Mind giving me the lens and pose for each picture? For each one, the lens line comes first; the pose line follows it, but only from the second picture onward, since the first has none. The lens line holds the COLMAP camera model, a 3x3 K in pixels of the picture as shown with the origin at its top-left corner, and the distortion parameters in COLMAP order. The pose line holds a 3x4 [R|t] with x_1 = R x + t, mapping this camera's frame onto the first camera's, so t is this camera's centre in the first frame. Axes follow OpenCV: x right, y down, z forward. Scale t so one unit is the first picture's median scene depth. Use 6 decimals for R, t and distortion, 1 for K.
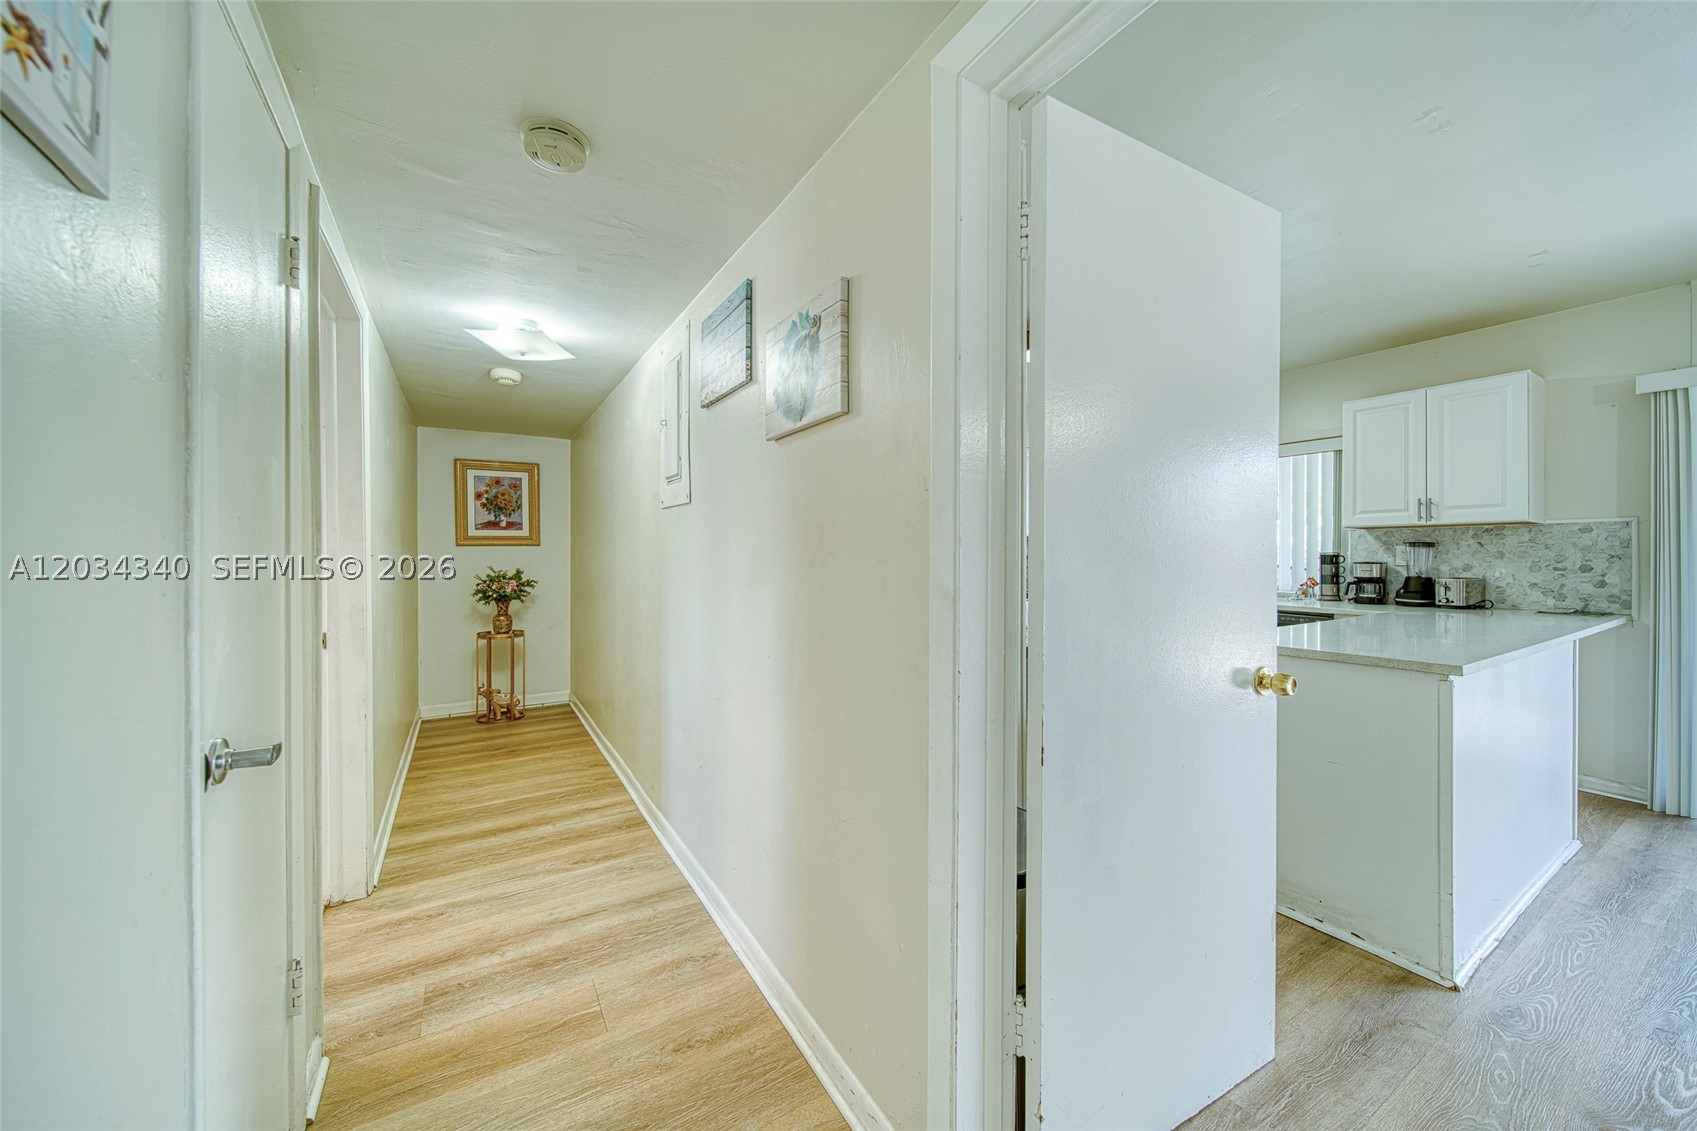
lens RADIAL K [[604.3, 0, 845.0], [0, 604.3, 558.8], [0, 0, 1]] dist [-0.001594, -0.000345]
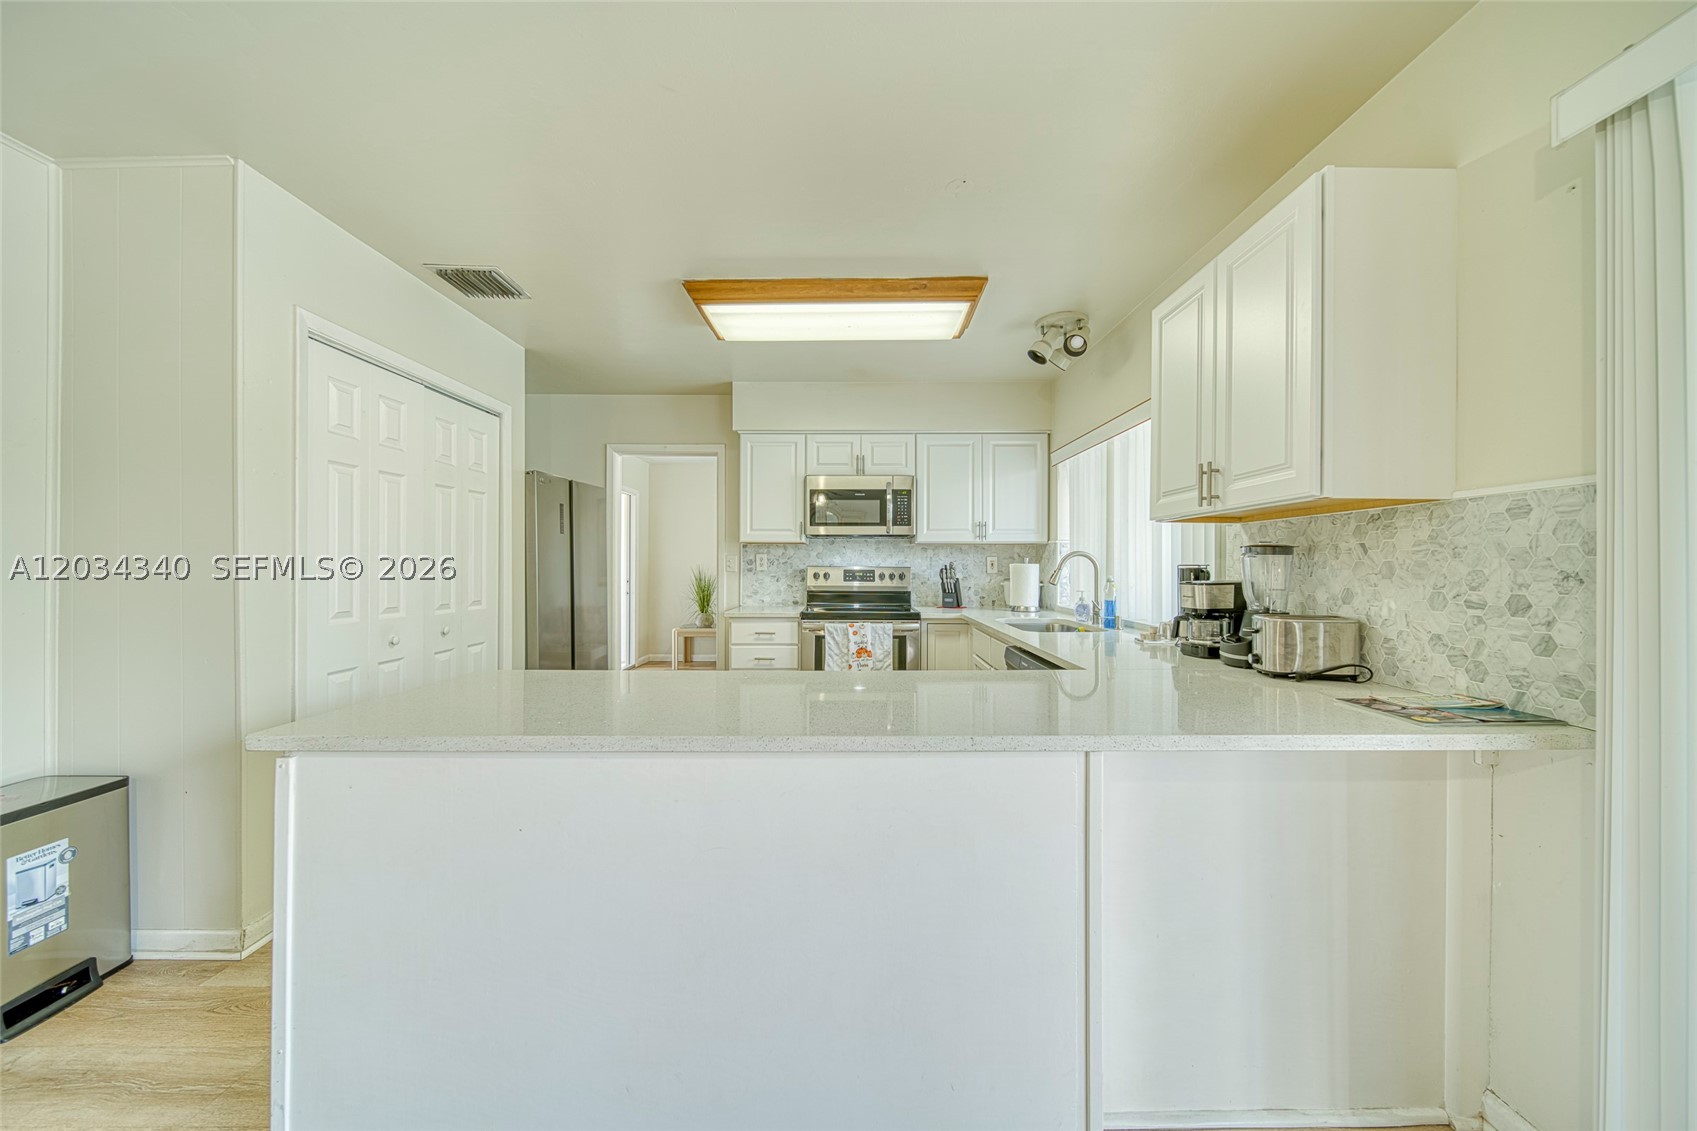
lens RADIAL K [[604.3, 0, 849.3], [0, 604.3, 564.8], [0, 0, 1]] dist [-0.001594, -0.000345]
pose [[0.846315, 0.002516, -0.532677, 1.008267], [-0.006070, 0.999969, -0.004921, -0.006157], [0.532649, 0.007398, 0.846304, 0.392210]]
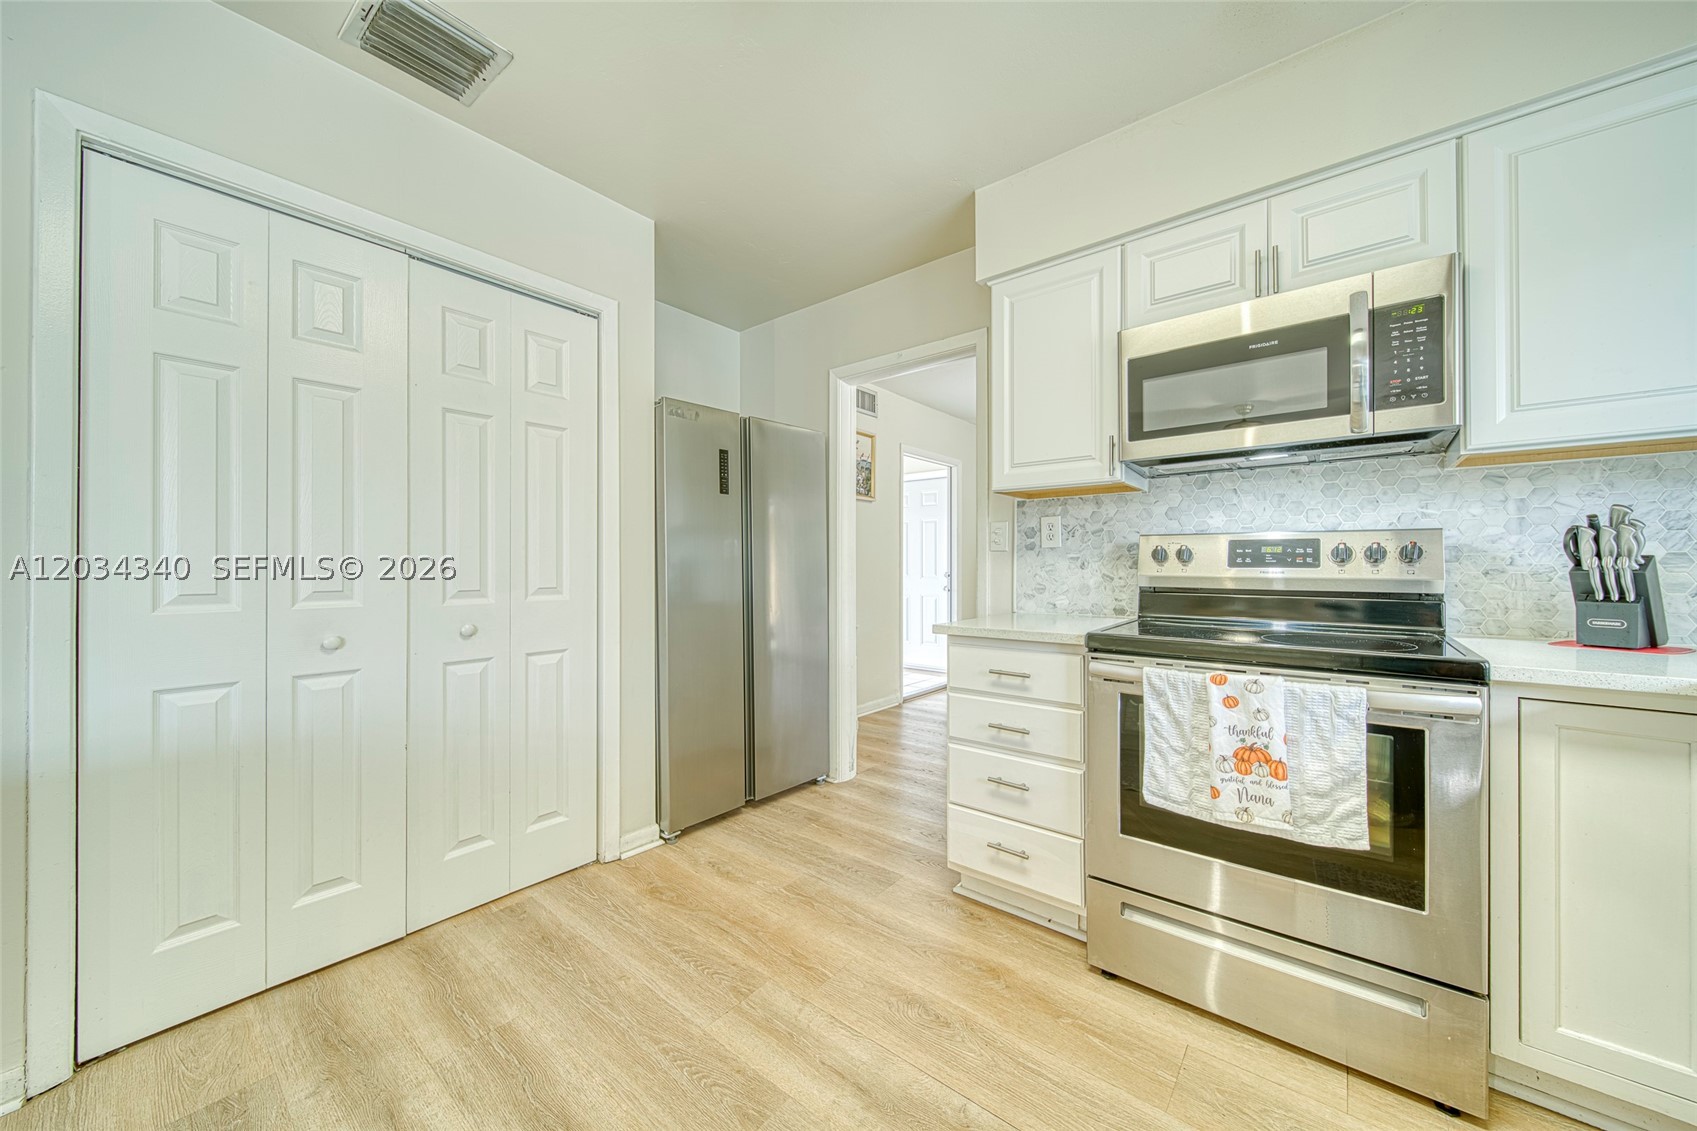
lens RADIAL K [[604.3, 0, 854.1], [0, 604.3, 564.5], [0, 0, 1]] dist [-0.001594, -0.000345]
pose [[0.328172, -0.003170, -0.944613, 0.709722], [-0.005368, 0.999972, -0.005221, 0.027243], [0.944603, 0.006784, 0.328146, 0.997880]]
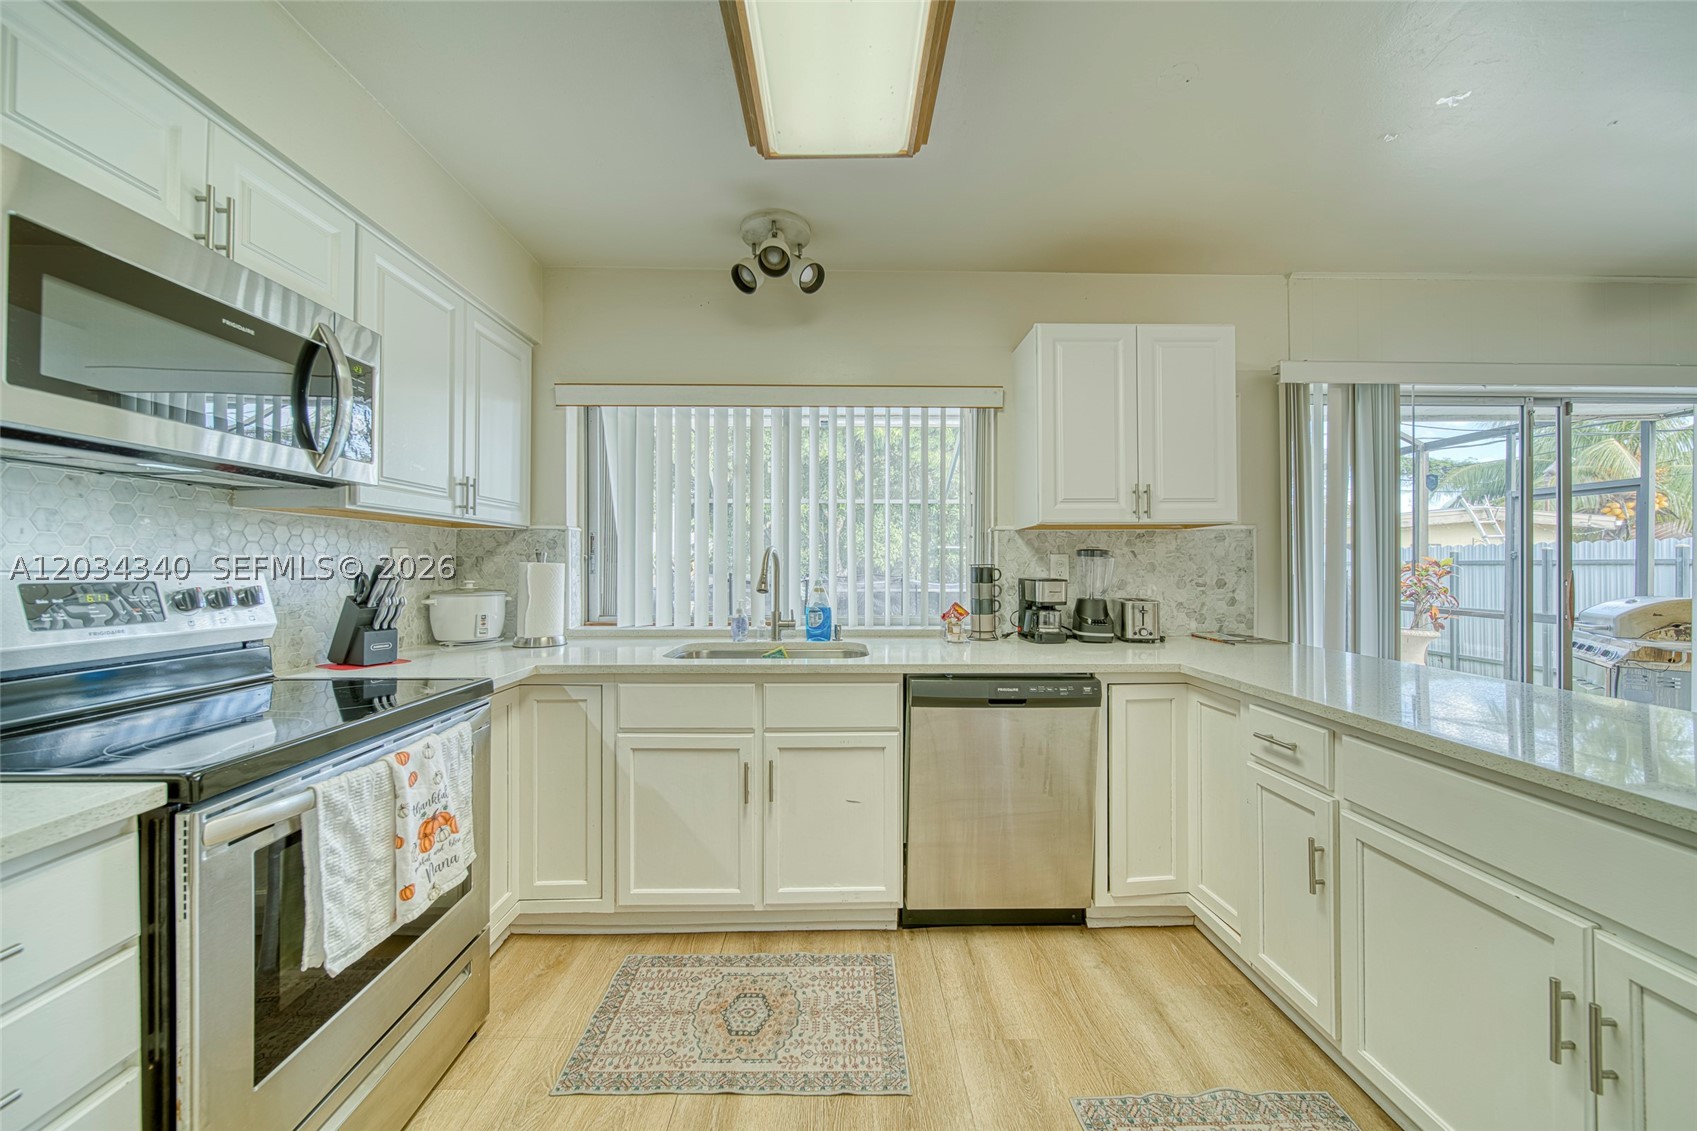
lens RADIAL K [[604.3, 0, 842.0], [0, 604.3, 565.4], [0, 0, 1]] dist [-0.001594, -0.000345]
pose [[0.511582, 0.001926, 0.859232, 0.214705], [0.006012, 0.999965, -0.005821, -0.007223], [-0.859213, 0.008144, 0.511553, 0.969473]]
